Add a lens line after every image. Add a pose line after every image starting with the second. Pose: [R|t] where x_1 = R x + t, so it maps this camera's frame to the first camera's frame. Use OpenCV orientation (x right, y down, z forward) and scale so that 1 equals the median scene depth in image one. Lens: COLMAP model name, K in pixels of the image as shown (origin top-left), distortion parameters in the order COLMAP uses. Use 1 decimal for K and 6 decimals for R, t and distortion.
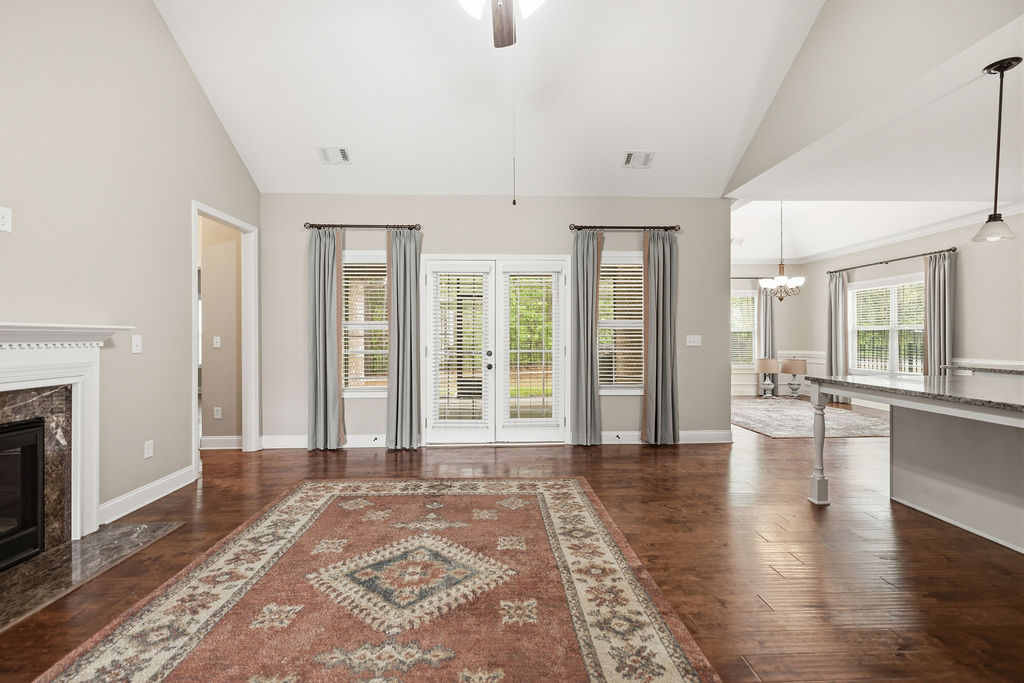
lens RADIAL K [[430.1, 0, 512.7], [0, 430.1, 336.3], [0, 0, 1]] dist [-0.000167, -0.000034]
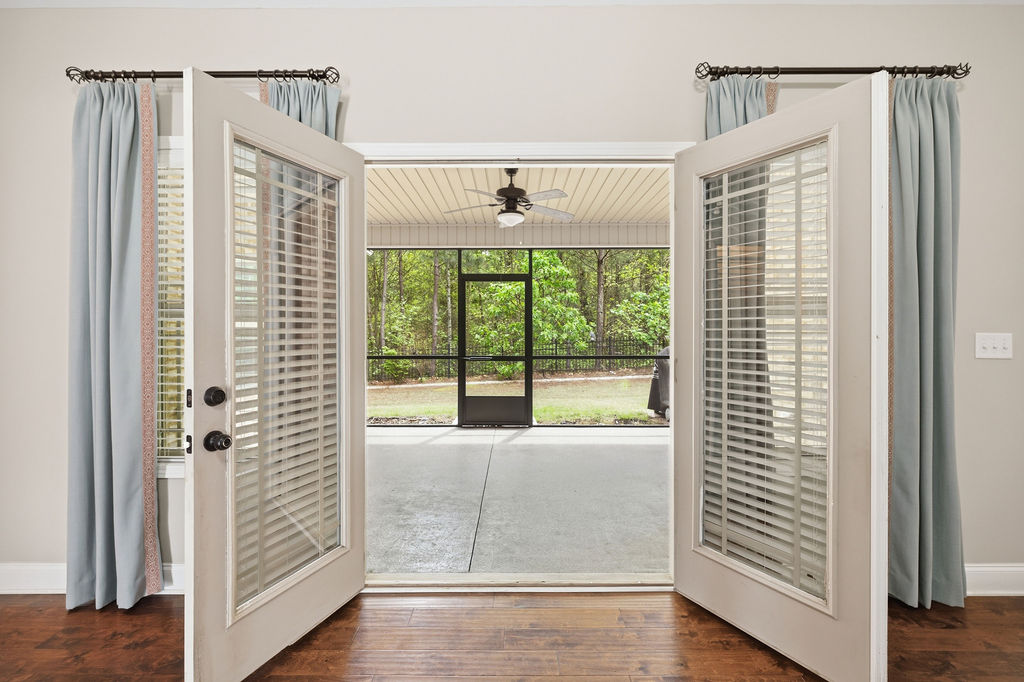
lens RADIAL K [[435.1, 0, 509.8], [0, 435.1, 336.5], [0, 0, 1]] dist [-0.000471, 0.000028]
pose [[0.998960, -0.000081, -0.045587, -0.037730], [-0.000171, 0.999985, -0.005517, 0.005322], [0.045587, 0.005519, 0.998945, 0.785377]]
